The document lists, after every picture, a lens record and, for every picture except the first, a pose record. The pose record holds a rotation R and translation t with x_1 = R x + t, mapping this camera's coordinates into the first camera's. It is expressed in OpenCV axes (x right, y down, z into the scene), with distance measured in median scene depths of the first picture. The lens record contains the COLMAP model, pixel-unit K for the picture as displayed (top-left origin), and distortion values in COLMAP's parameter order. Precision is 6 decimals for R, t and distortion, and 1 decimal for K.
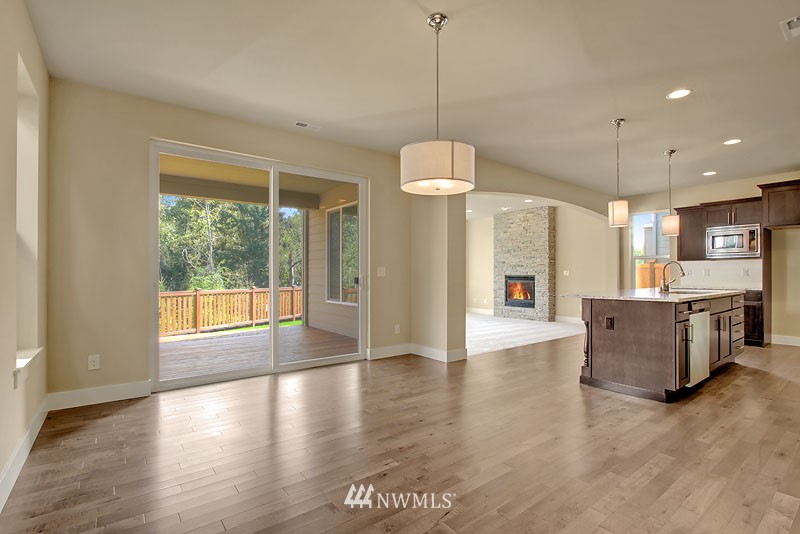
lens RADIAL K [[379.4, 0, 412.2], [0, 379.4, 270.7], [0, 0, 1]] dist [-0.011101, -0.000001]
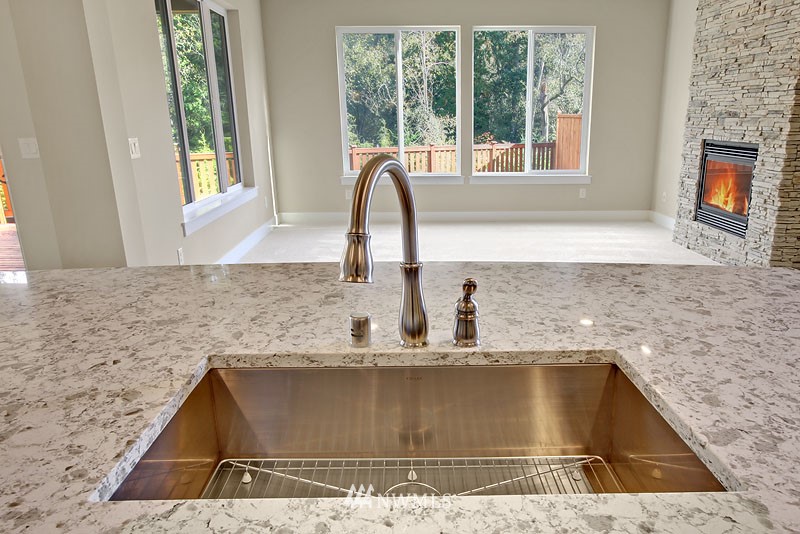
lens RADIAL K [[557.5, 0, 420.8], [0, 557.5, 269.7], [0, 0, 1]] dist [0.008181, 0.005306]
pose [[0.804232, 0.157637, -0.573029, 0.373766], [0.006650, 0.961735, 0.273901, -0.018791], [0.594279, -0.224091, 0.772409, 0.393206]]
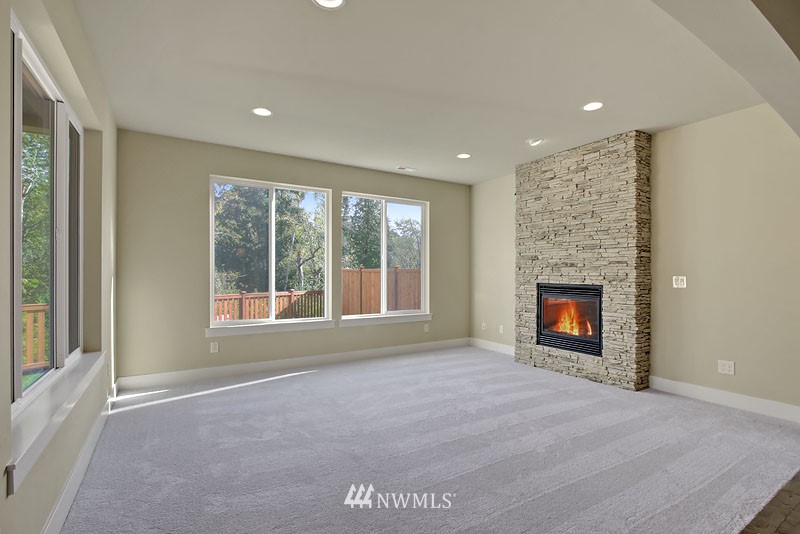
lens RADIAL K [[379.4, 0, 412.2], [0, 379.4, 270.7], [0, 0, 1]] dist [-0.011101, -0.000001]
pose [[0.995517, 0.001768, -0.094564, 0.132663], [-0.001444, 0.999993, 0.003498, -0.007023], [0.094569, -0.003346, 0.995513, 0.503937]]
